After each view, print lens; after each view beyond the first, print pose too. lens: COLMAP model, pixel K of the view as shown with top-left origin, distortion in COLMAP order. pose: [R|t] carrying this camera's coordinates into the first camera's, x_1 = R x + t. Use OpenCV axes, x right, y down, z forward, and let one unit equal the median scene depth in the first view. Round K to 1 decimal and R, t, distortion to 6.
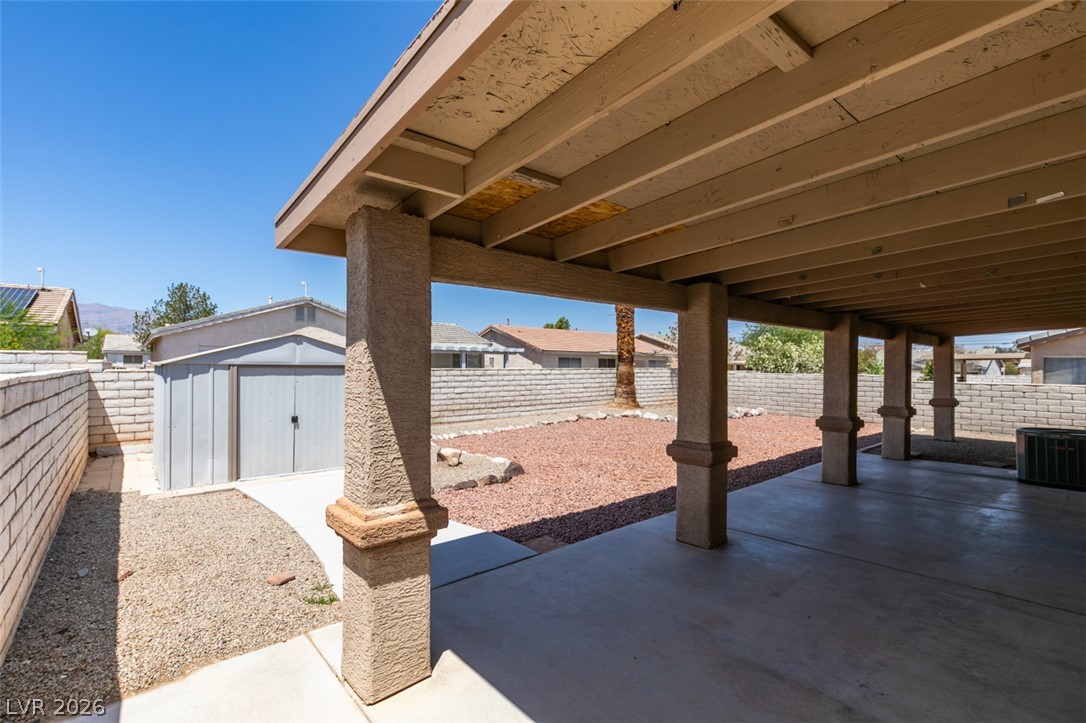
lens RADIAL K [[493.4, 0, 555.0], [0, 493.4, 366.7], [0, 0, 1]] dist [0.001338, 0.000099]
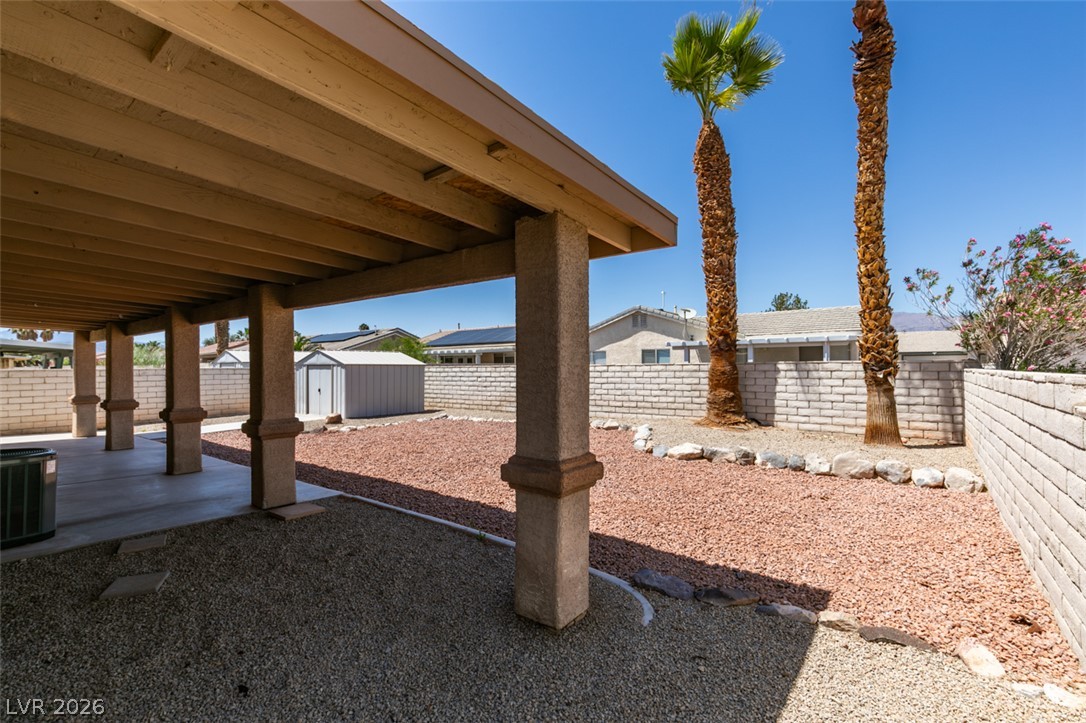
lens RADIAL K [[476.9, 0, 549.3], [0, 476.9, 364.8], [0, 0, 1]] dist [-0.001034, -0.000382]
pose [[0.195164, -0.009444, -0.980725, 0.822579], [0.007564, 0.999938, -0.008124, 0.010620], [0.980742, -0.005833, 0.195223, 0.786753]]
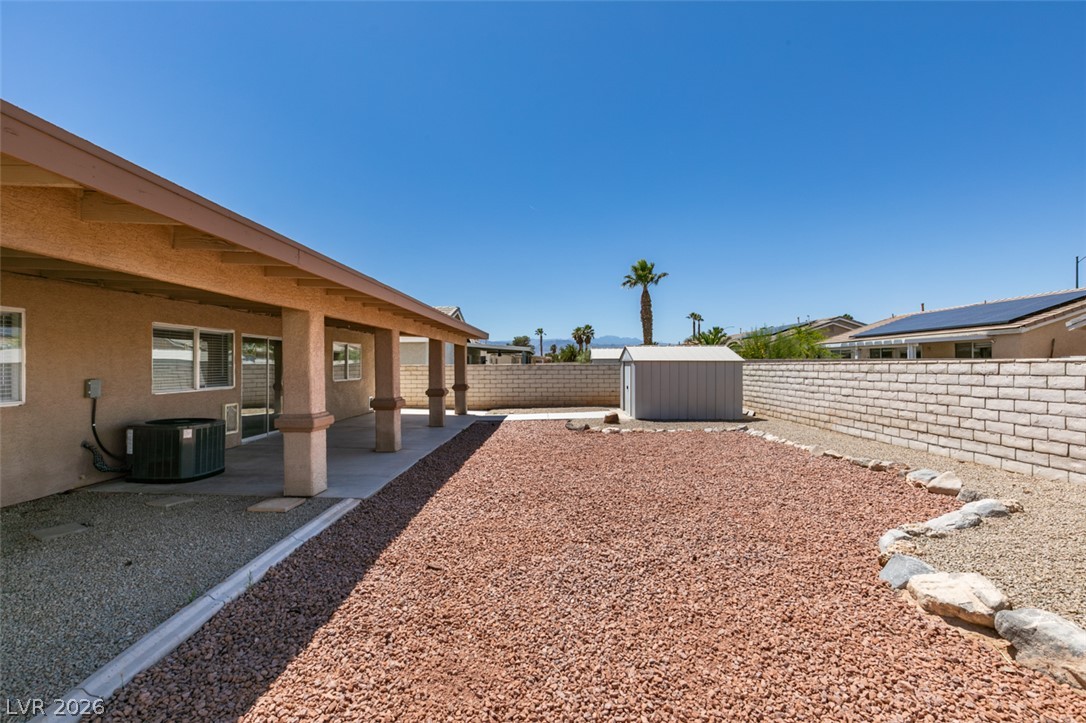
lens RADIAL K [[484.6, 0, 541.6], [0, 484.6, 363.7], [0, 0, 1]] dist [0.004365, -0.001229]
pose [[-0.686114, -0.002935, -0.727488, 0.586825], [0.001646, 0.999983, -0.005587, 0.008832], [0.727492, -0.005030, -0.686098, 1.061453]]
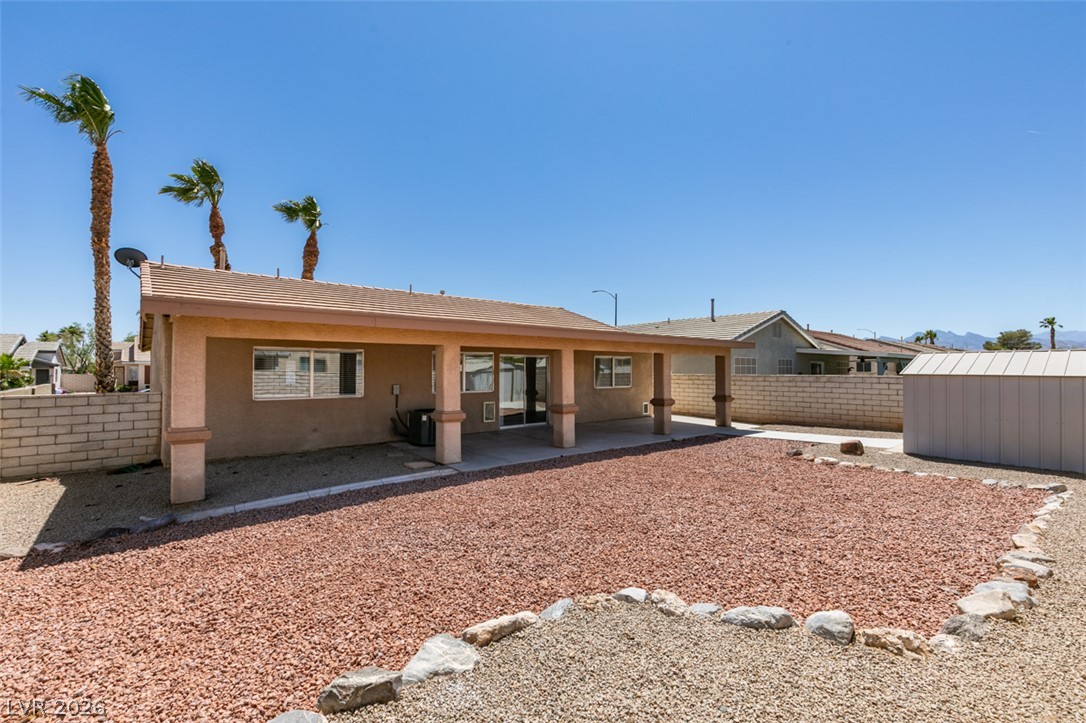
lens RADIAL K [[485.2, 0, 540.3], [0, 485.2, 361.7], [0, 0, 1]] dist [0.001780, -0.000515]
pose [[-0.999319, -0.004586, 0.036619, 0.291839], [-0.005172, 0.999860, -0.015906, -0.005269], [-0.036541, -0.016084, -0.999203, 1.256613]]
